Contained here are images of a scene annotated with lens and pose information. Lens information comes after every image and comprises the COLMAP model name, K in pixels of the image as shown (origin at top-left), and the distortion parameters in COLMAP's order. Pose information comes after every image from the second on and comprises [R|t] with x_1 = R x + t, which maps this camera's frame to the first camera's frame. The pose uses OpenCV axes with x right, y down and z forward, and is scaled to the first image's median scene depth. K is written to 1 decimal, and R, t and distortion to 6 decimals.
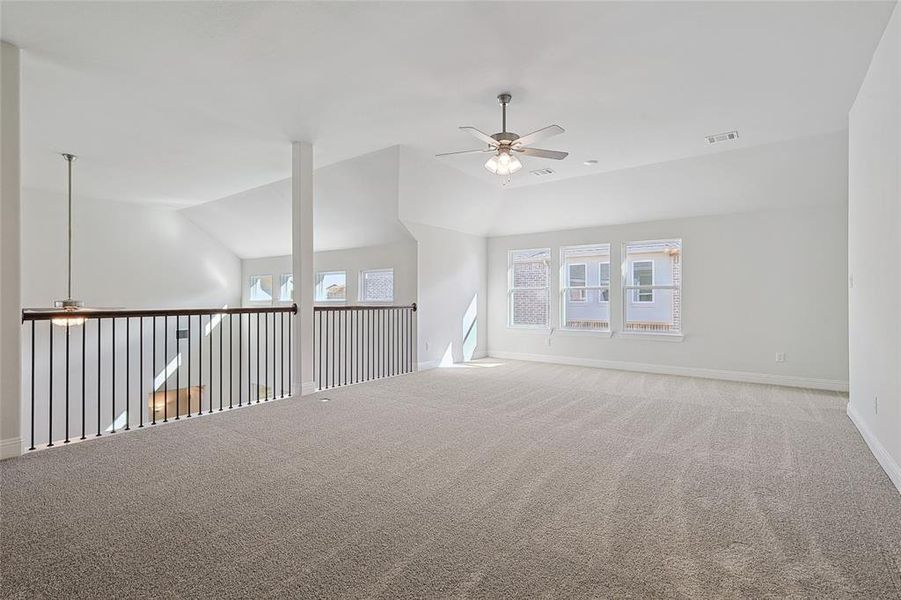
lens RADIAL K [[425.7, 0, 448.2], [0, 425.7, 299.5], [0, 0, 1]] dist [-0.002722, -0.000364]
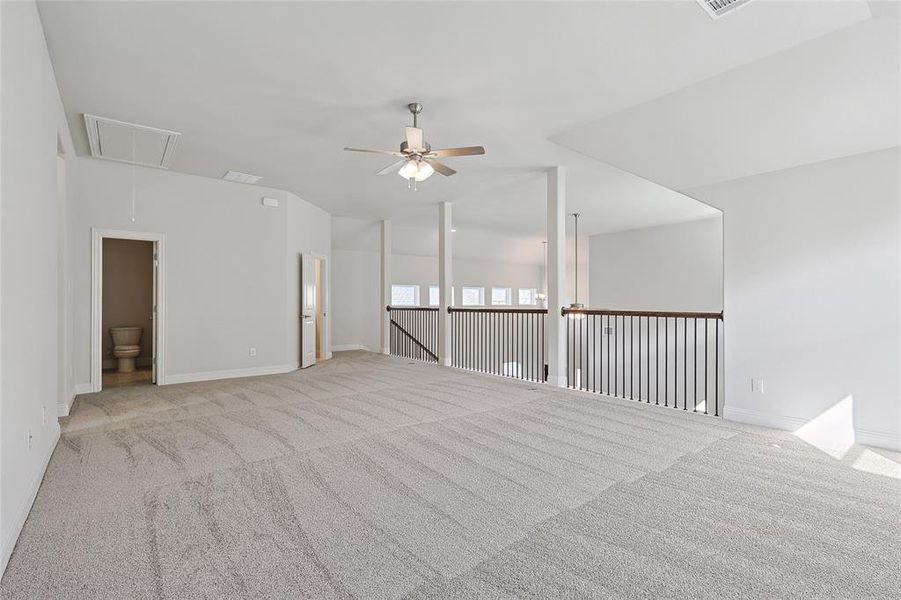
lens RADIAL K [[425.7, 0, 447.0], [0, 425.7, 298.5], [0, 0, 1]] dist [-0.002722, -0.000364]
pose [[-0.237384, -0.004929, -0.971403, 0.616695], [-0.001976, 0.999988, -0.004591, -0.005726], [0.971414, 0.000830, -0.237391, 0.722014]]
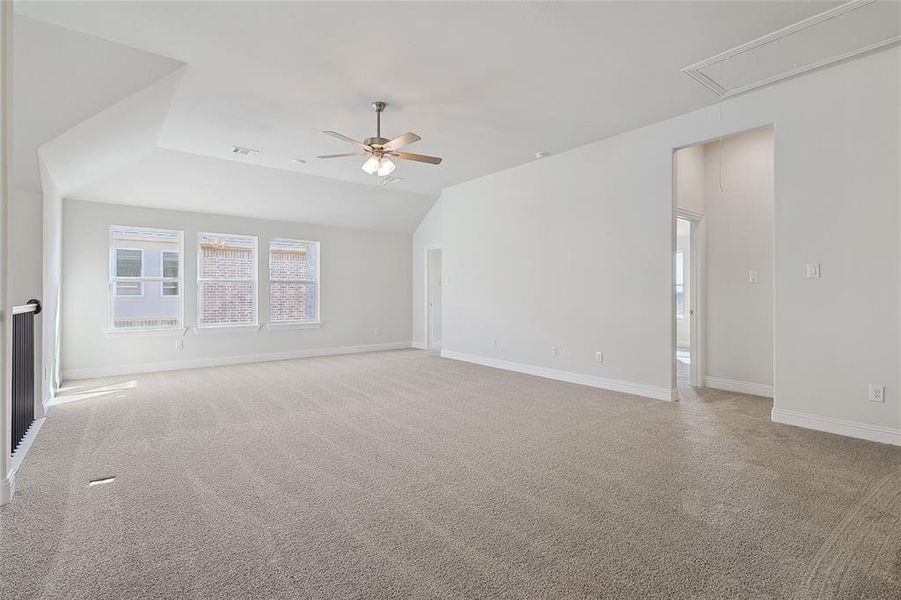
lens RADIAL K [[425.7, 0, 451.6], [0, 425.7, 295.8], [0, 0, 1]] dist [-0.002722, -0.000364]
pose [[0.247280, -0.009844, 0.968894, -0.477398], [0.003899, 0.999950, 0.009164, -0.000285], [-0.968936, 0.001511, 0.247306, 0.313440]]
